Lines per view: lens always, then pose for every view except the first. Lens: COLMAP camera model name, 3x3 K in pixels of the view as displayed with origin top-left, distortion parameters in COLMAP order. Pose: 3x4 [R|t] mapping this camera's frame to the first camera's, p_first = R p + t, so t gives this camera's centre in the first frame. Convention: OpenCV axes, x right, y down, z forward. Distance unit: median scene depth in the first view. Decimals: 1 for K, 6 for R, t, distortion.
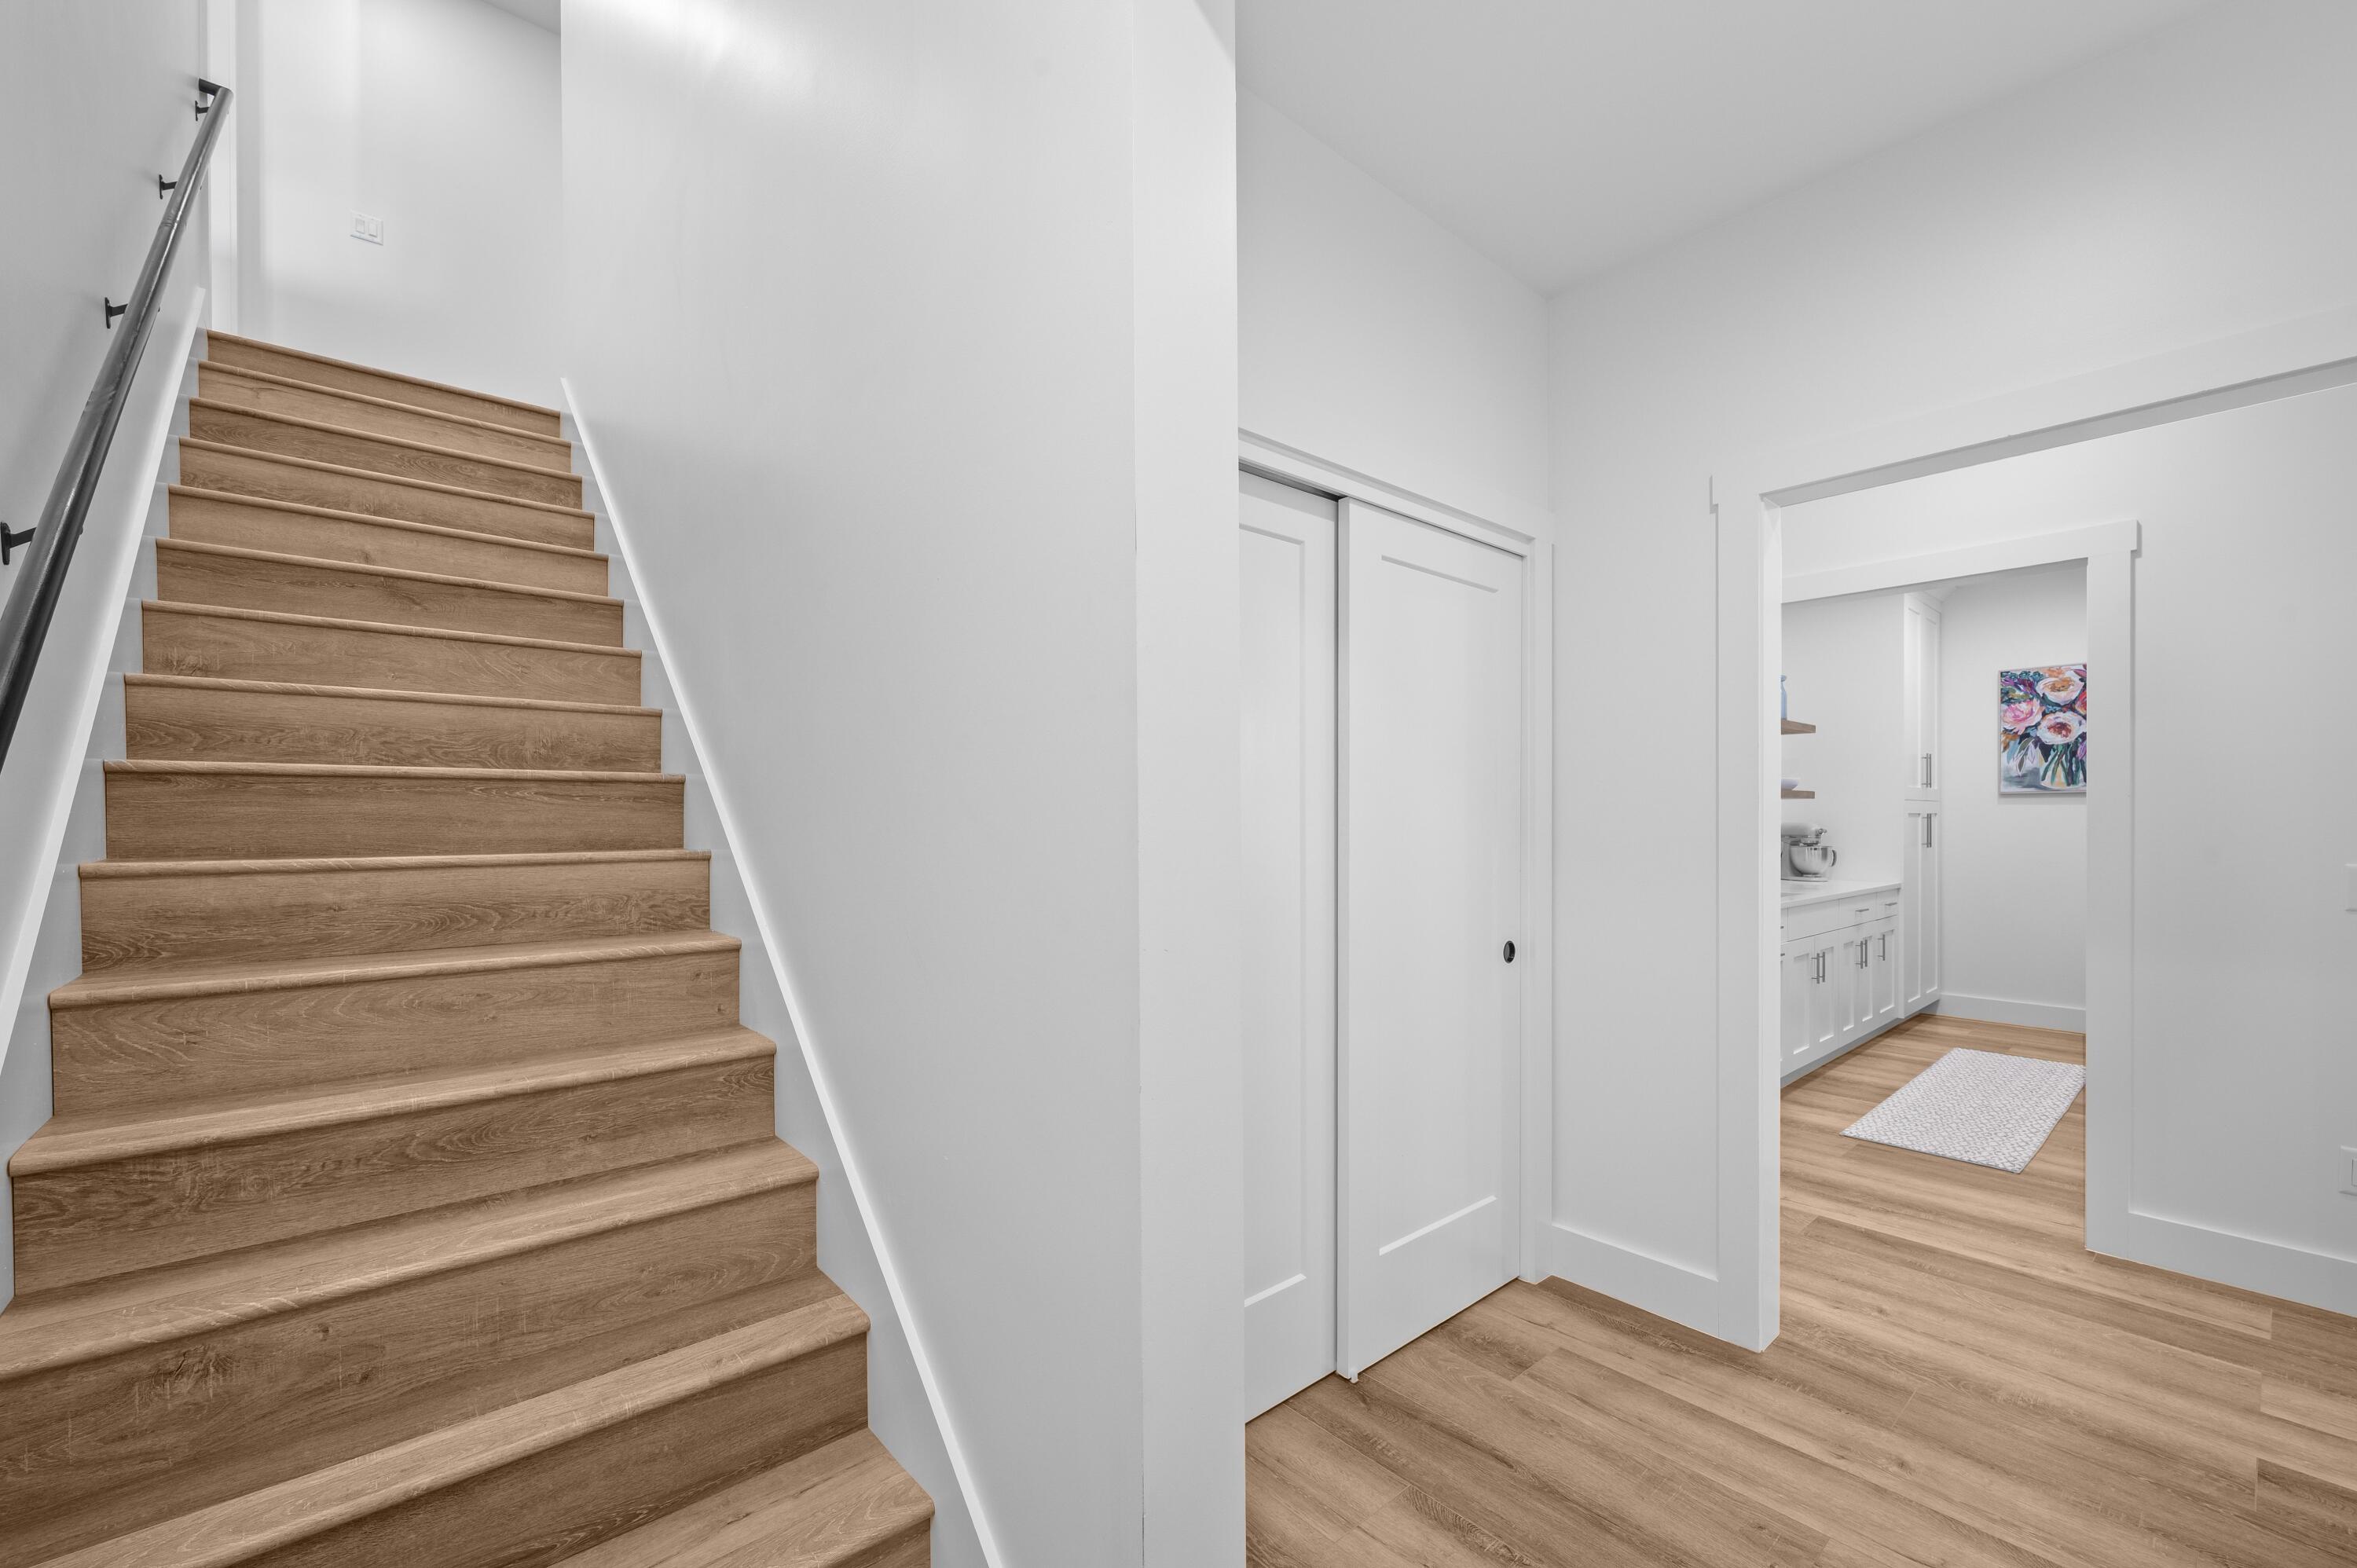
lens RADIAL K [[944.6, 0, 1167.9], [0, 944.6, 822.8], [0, 0, 1]] dist [-0.000273, 0.000019]
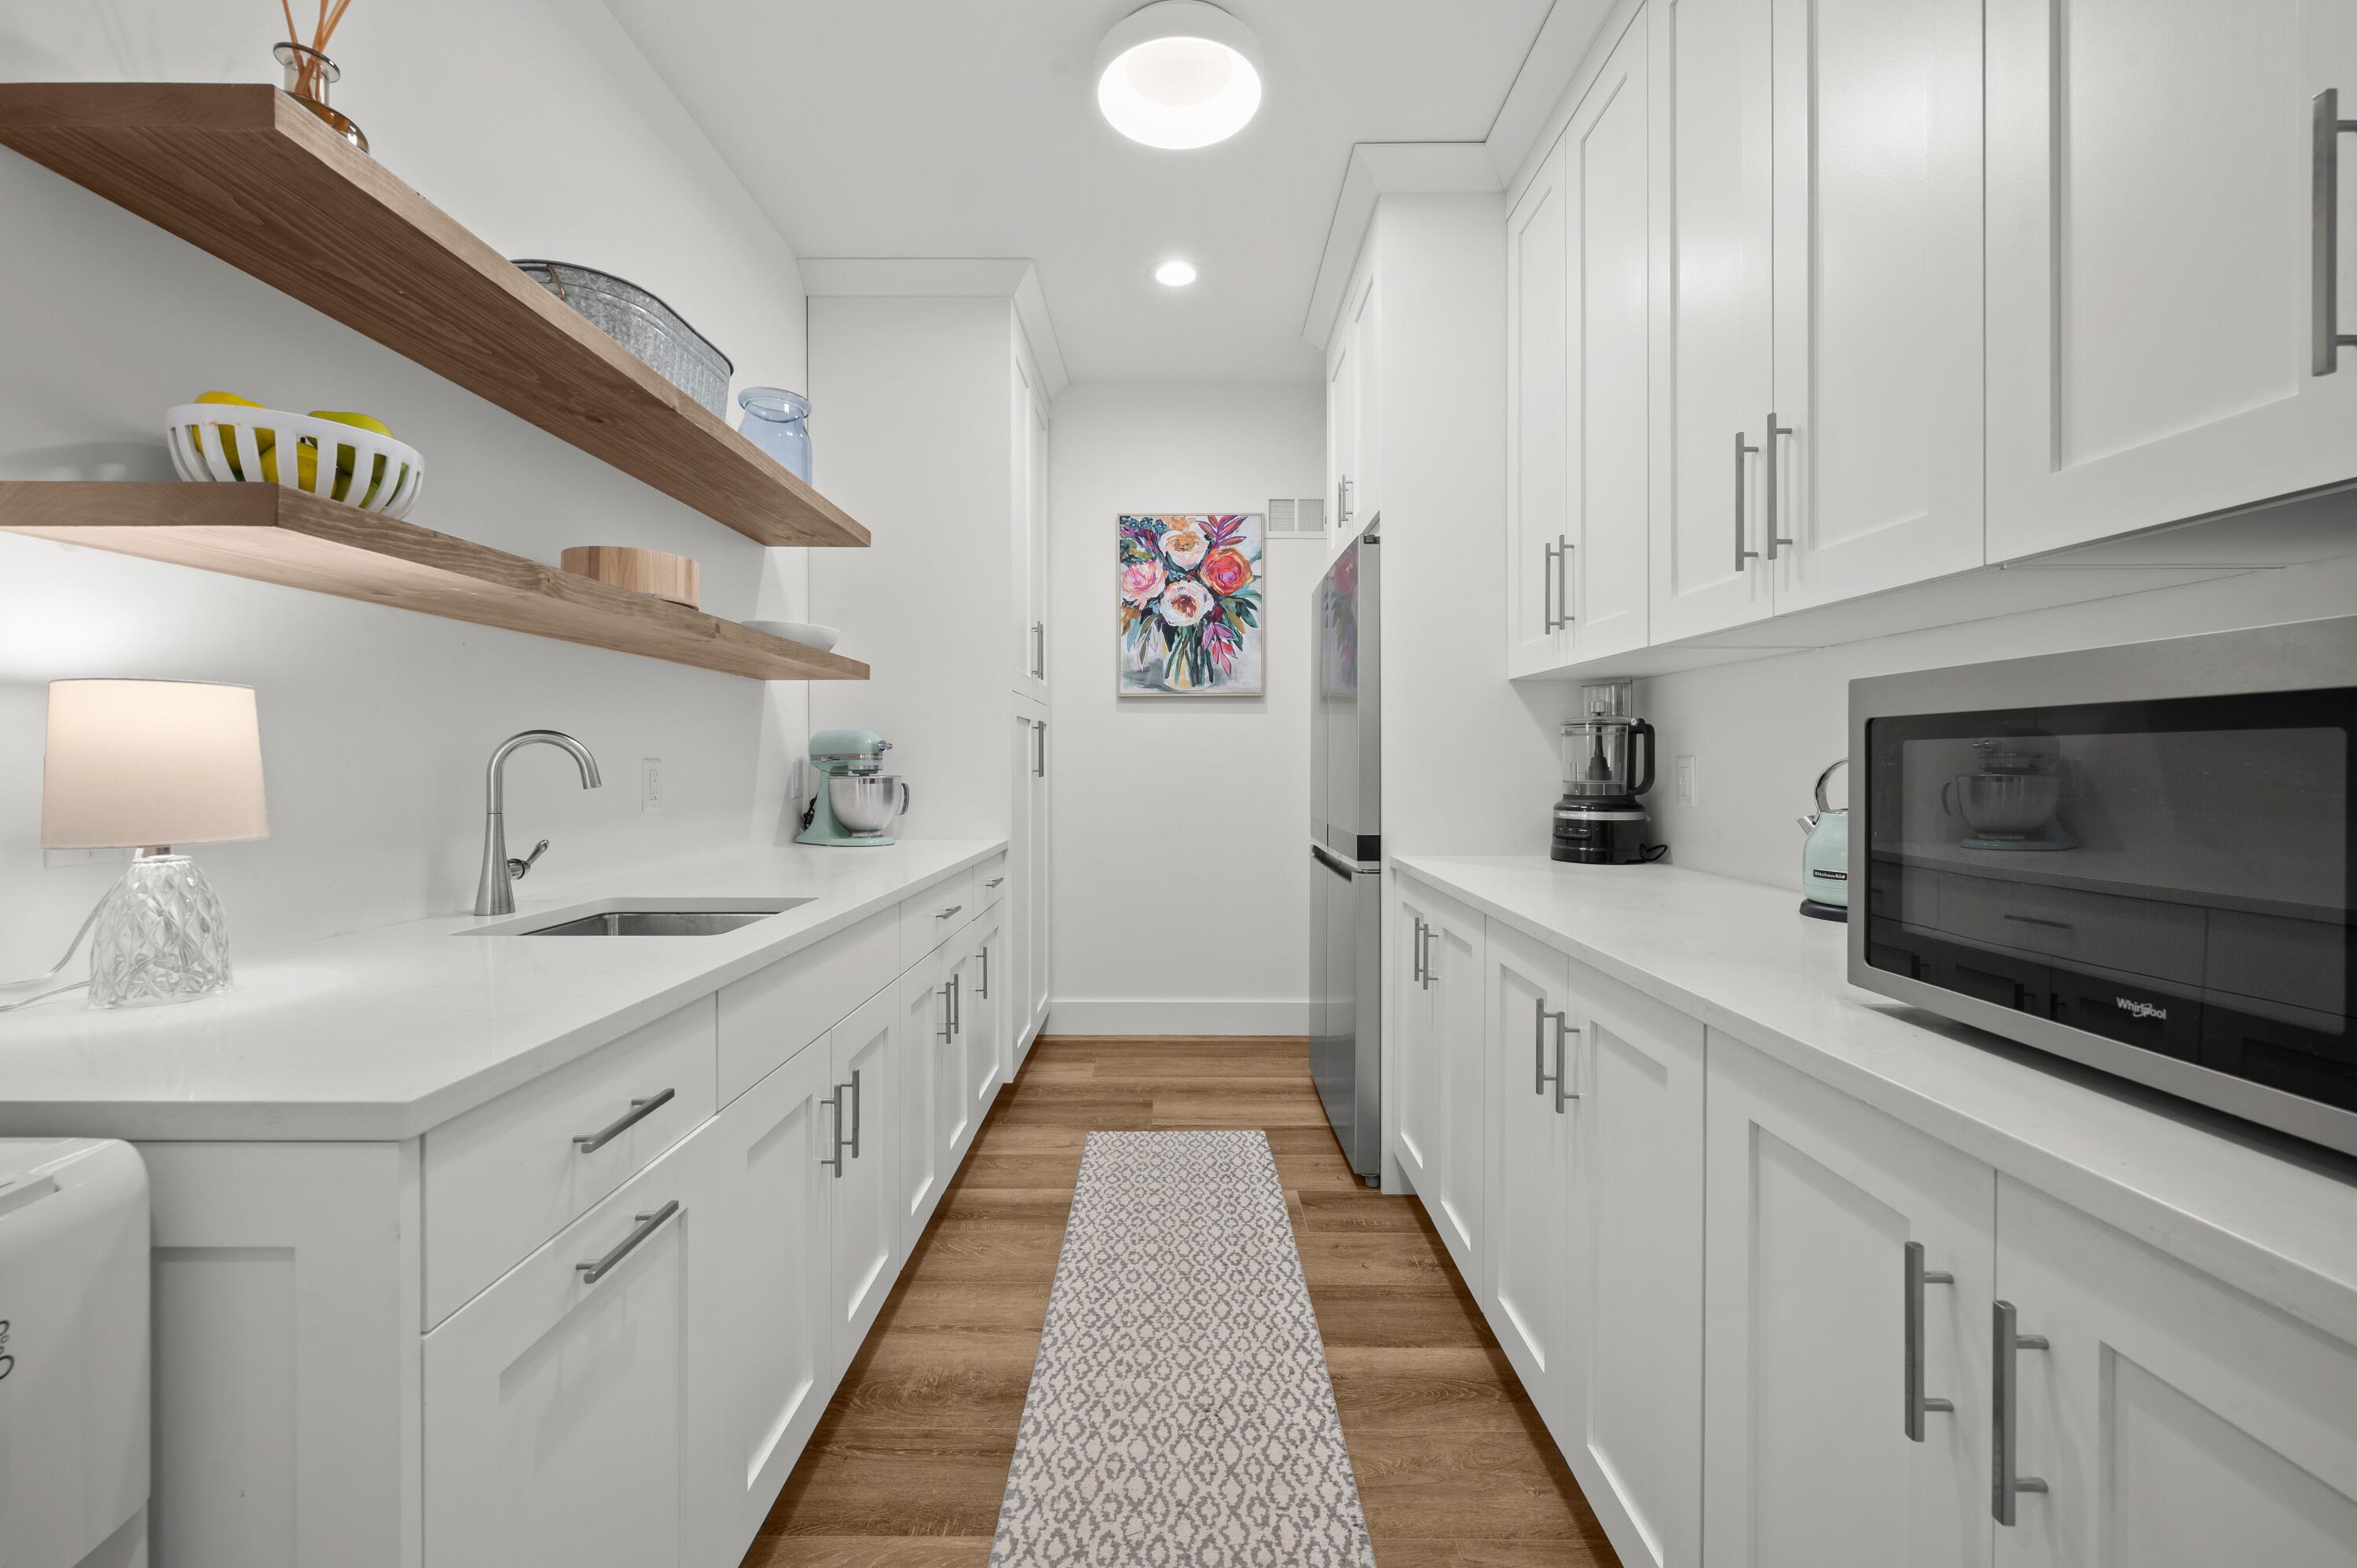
lens RADIAL K [[944.6, 0, 1176.6], [0, 944.6, 768.9], [0, 0, 1]] dist [-0.000273, 0.000019]
pose [[0.646436, -0.004088, 0.762957, 0.403721], [0.001211, 0.999990, 0.004332, 0.018768], [-0.762967, -0.001876, 0.646435, 0.547376]]
